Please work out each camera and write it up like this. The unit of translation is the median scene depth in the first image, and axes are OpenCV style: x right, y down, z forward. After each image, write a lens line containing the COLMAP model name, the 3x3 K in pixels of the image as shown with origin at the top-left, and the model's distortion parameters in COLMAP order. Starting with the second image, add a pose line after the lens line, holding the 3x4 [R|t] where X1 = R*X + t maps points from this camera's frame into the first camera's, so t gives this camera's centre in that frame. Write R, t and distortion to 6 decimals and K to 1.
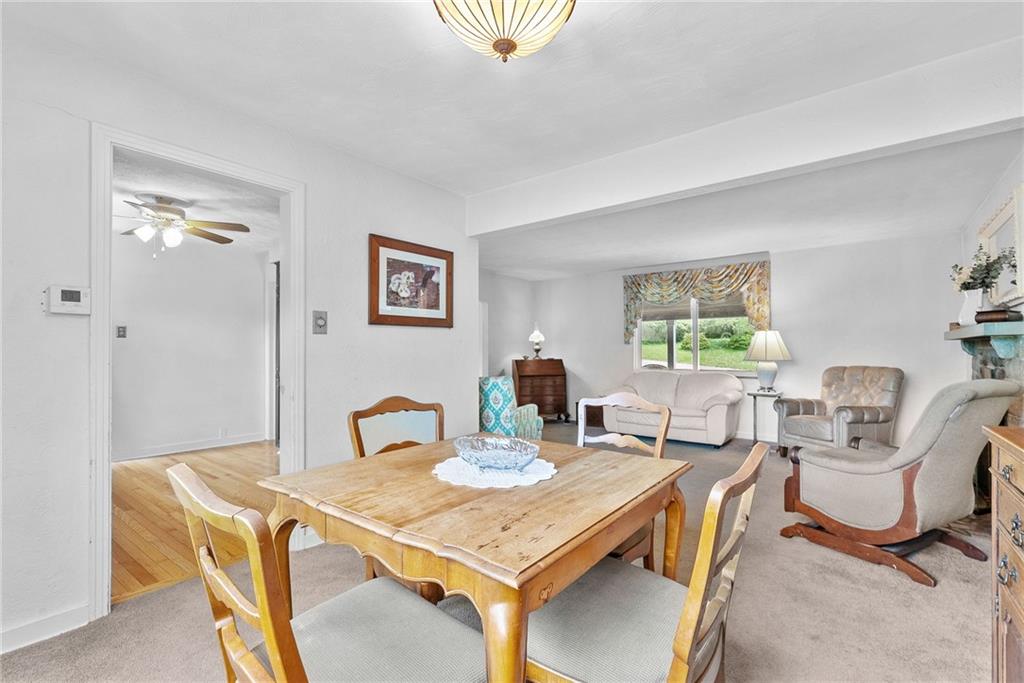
lens RADIAL K [[460.3, 0, 511.8], [0, 460.3, 354.7], [0, 0, 1]] dist [0.000436, 0.000017]
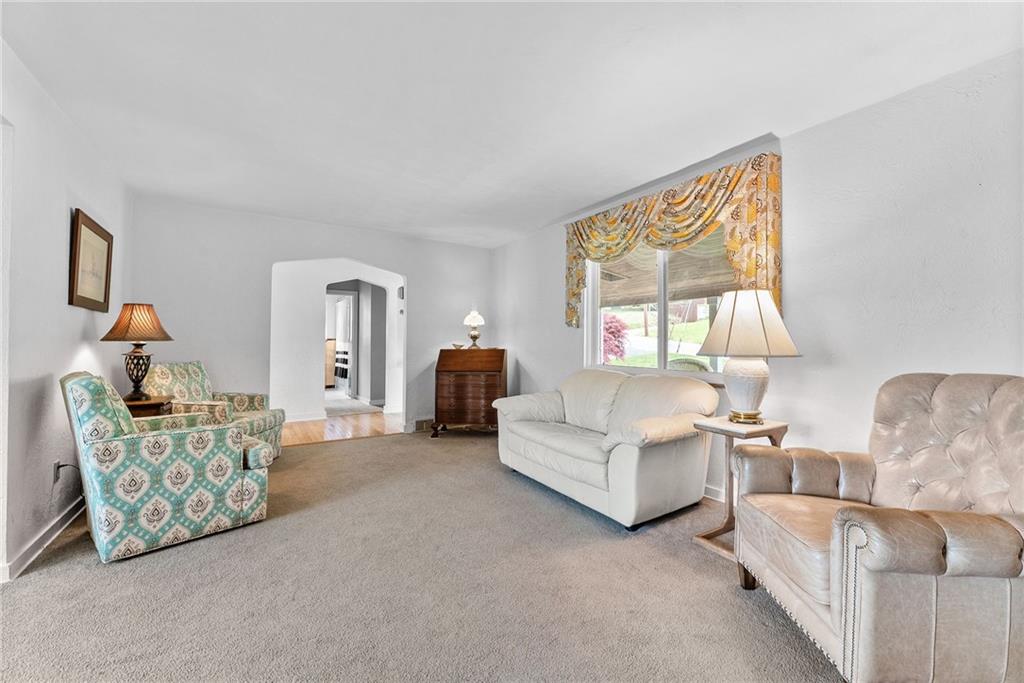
lens RADIAL K [[410.4, 0, 521.9], [0, 410.4, 340.8], [0, 0, 1]] dist [-0.000942, -0.000116]
pose [[0.948343, 0.003989, -0.317221, 0.430910], [-0.007937, 0.999906, -0.011153, 0.004163], [0.317147, 0.013094, 0.948286, 0.487278]]
